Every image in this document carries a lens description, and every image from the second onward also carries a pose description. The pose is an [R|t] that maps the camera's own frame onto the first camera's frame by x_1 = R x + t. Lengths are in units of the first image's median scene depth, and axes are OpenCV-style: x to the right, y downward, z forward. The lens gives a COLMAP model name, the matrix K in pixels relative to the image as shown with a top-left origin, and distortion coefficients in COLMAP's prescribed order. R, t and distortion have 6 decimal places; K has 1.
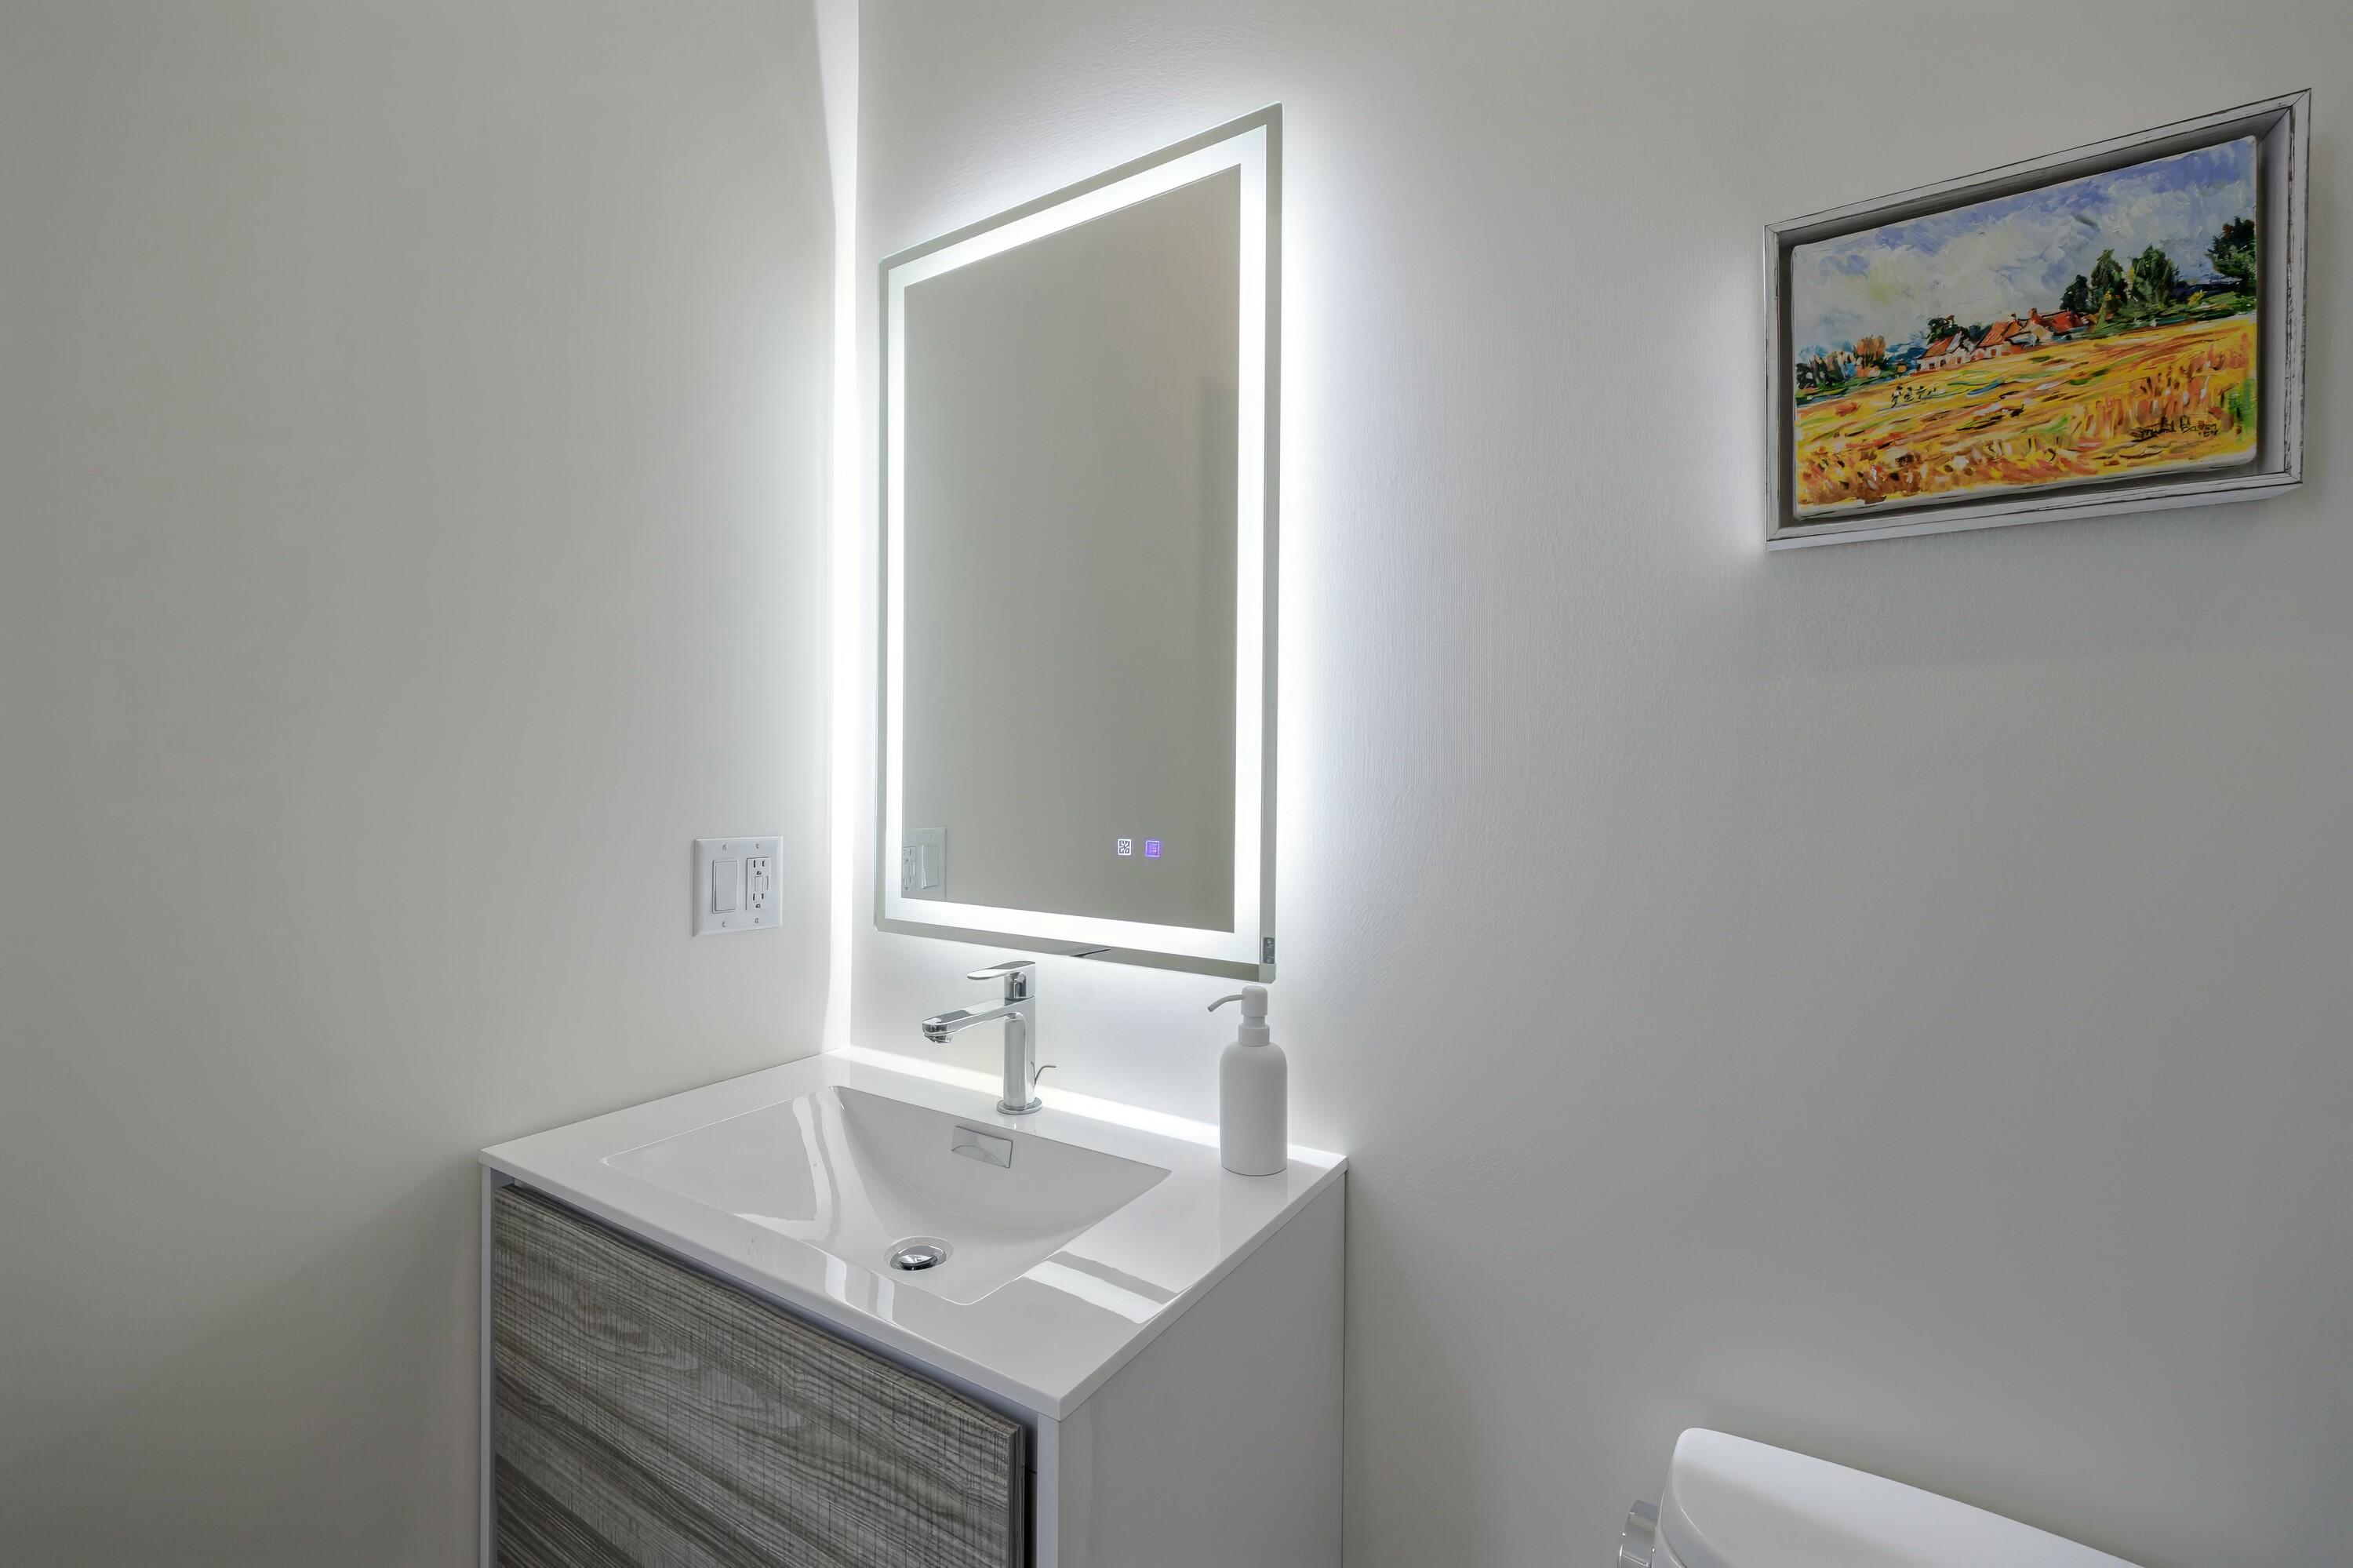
lens RADIAL K [[986.1, 0, 1165.0], [0, 986.1, 779.0], [0, 0, 1]] dist [-0.001563, -0.000318]
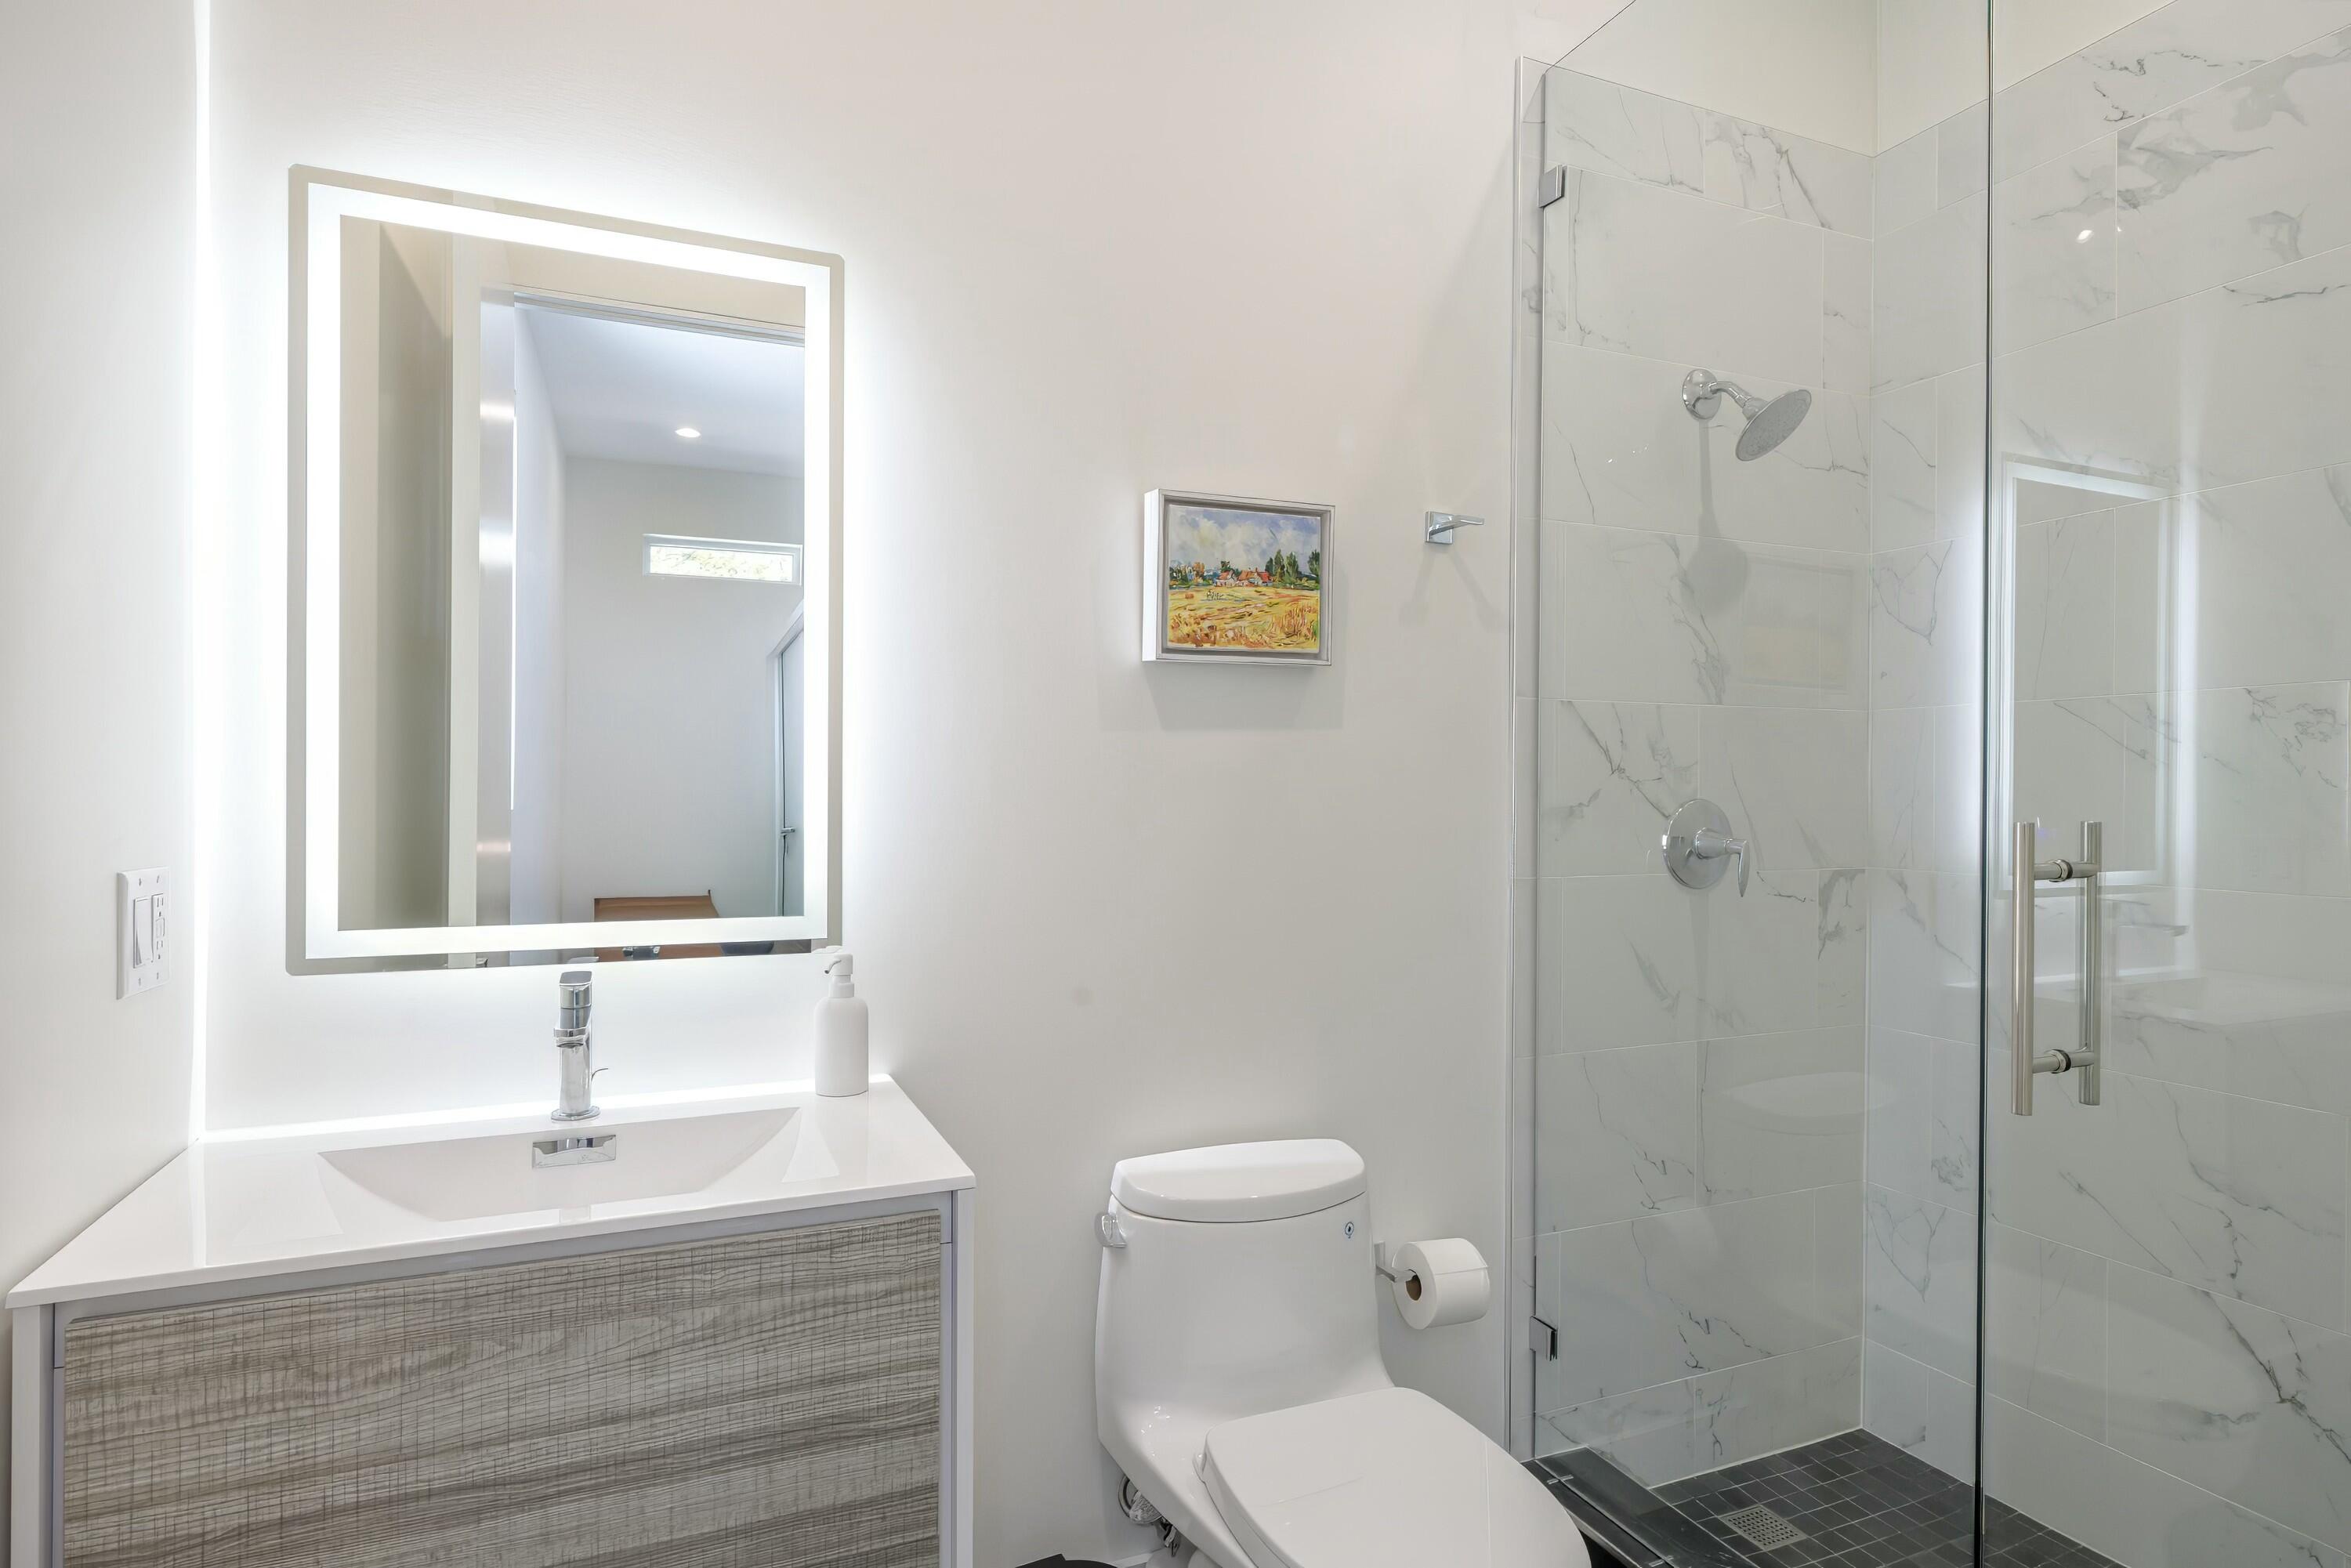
lens RADIAL K [[1281.0, 0, 1155.3], [0, 1281.0, 783.9], [0, 0, 1]] dist [0.003491, 0.000271]
pose [[0.575397, 0.000822, 0.817874, -1.405874], [0.004102, 0.999984, -0.003891, -0.000498], [-0.817864, 0.005594, 0.575384, -0.384808]]
